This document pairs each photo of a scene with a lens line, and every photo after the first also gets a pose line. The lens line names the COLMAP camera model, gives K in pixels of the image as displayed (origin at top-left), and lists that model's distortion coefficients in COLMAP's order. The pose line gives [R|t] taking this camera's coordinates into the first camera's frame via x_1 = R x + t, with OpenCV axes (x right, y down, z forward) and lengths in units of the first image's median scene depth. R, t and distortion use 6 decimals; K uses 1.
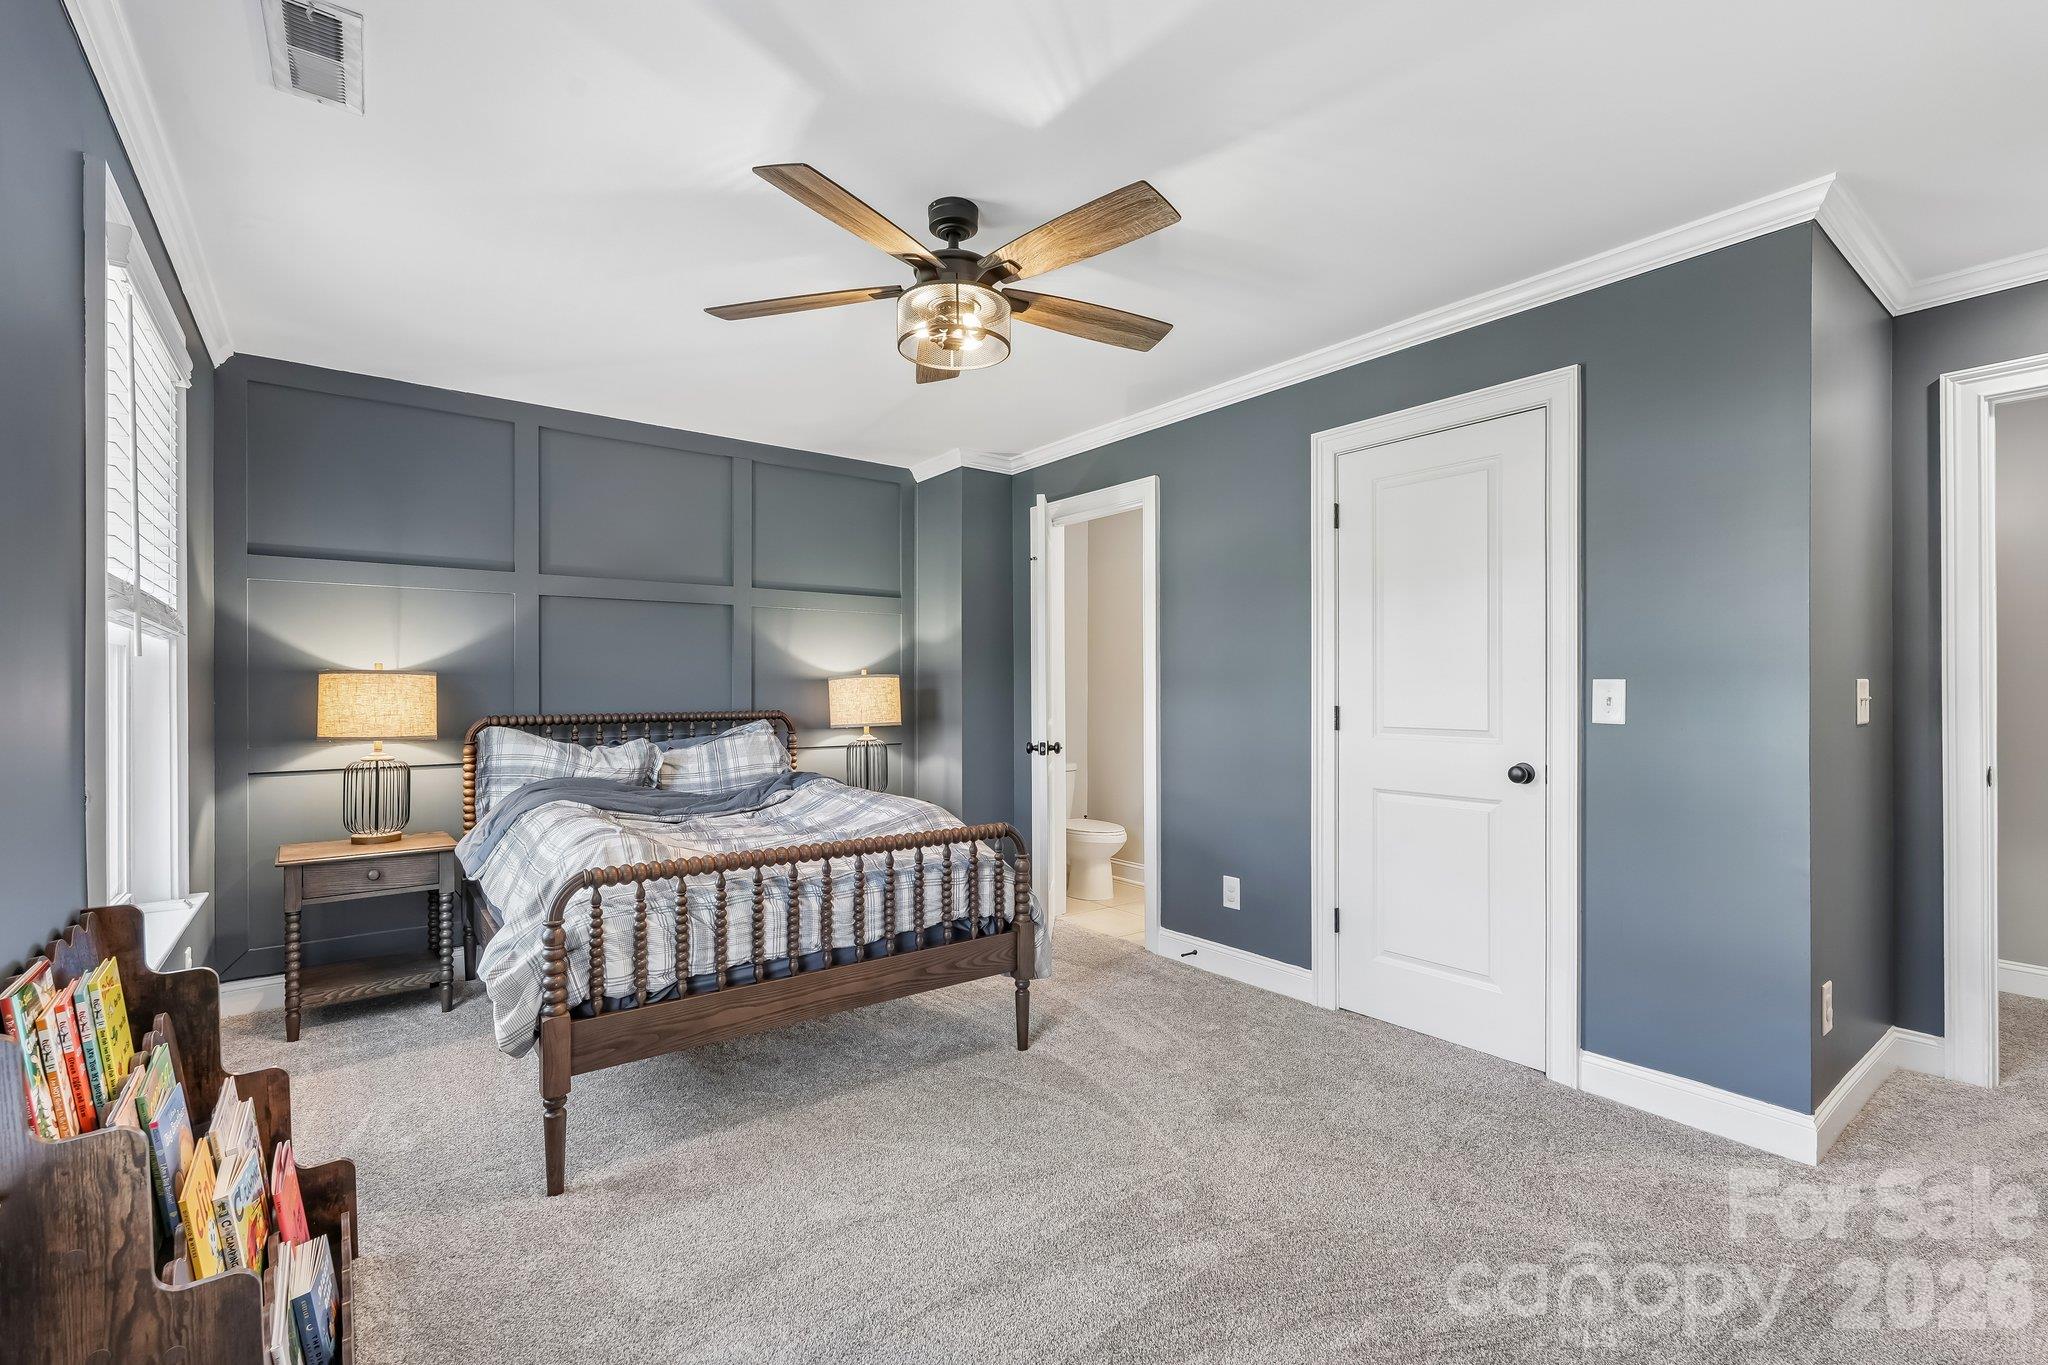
lens RADIAL K [[896.9, 0, 1016.9], [0, 896.9, 689.8], [0, 0, 1]] dist [0.000849, -0.000538]
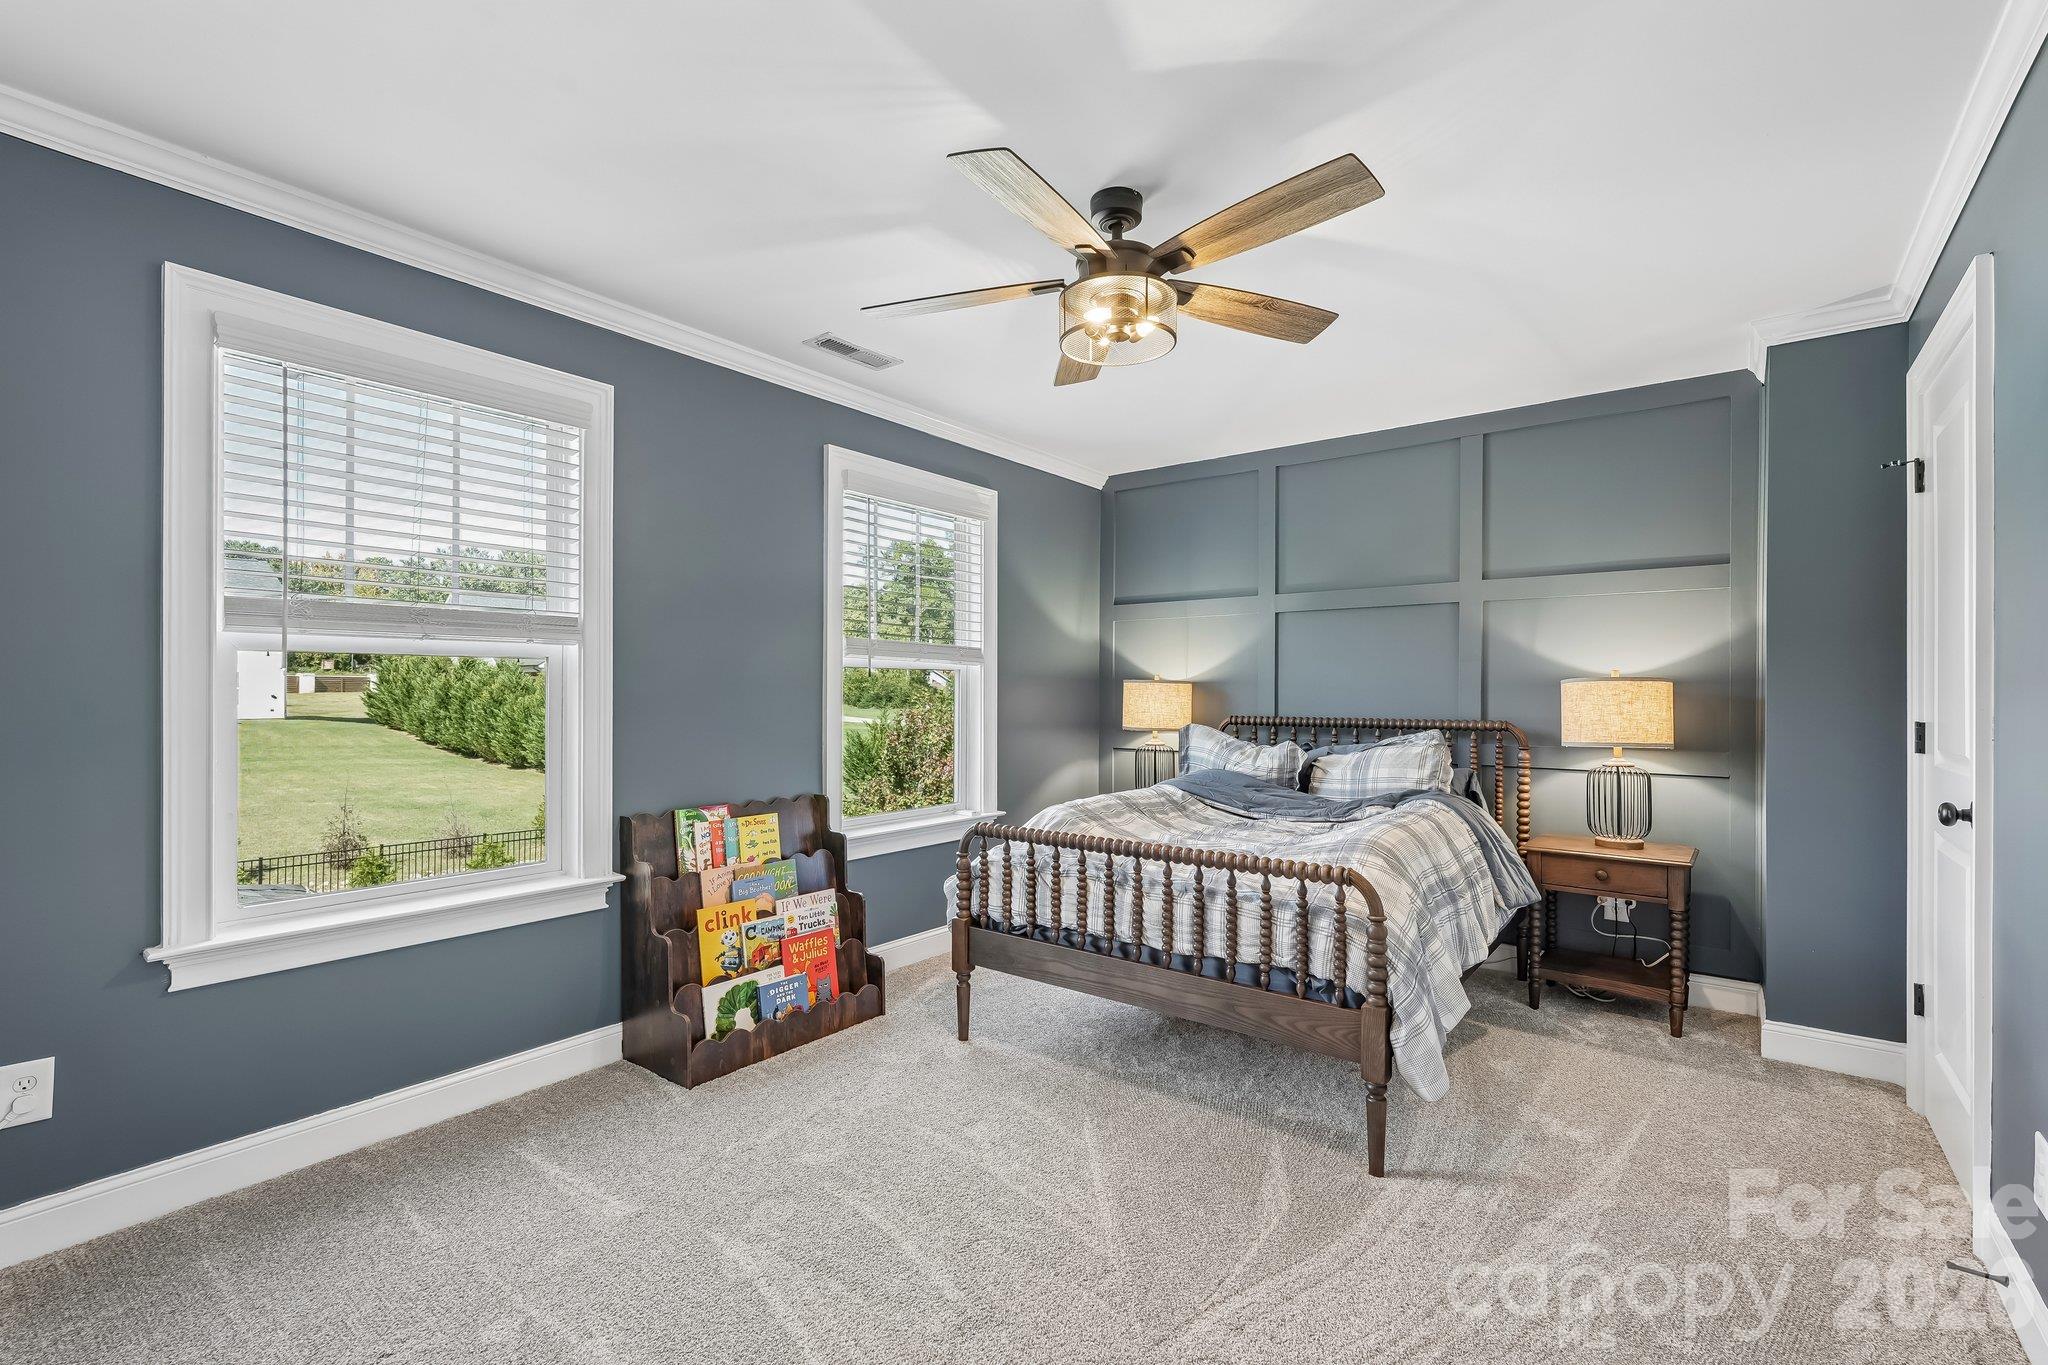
lens RADIAL K [[896.9, 0, 1016.9], [0, 896.9, 689.8], [0, 0, 1]] dist [0.000849, -0.000538]
pose [[0.251112, -0.001362, -0.967957, 0.635722], [-0.004317, 0.999987, -0.002527, -0.003134], [0.967948, 0.004813, 0.251103, 0.498023]]
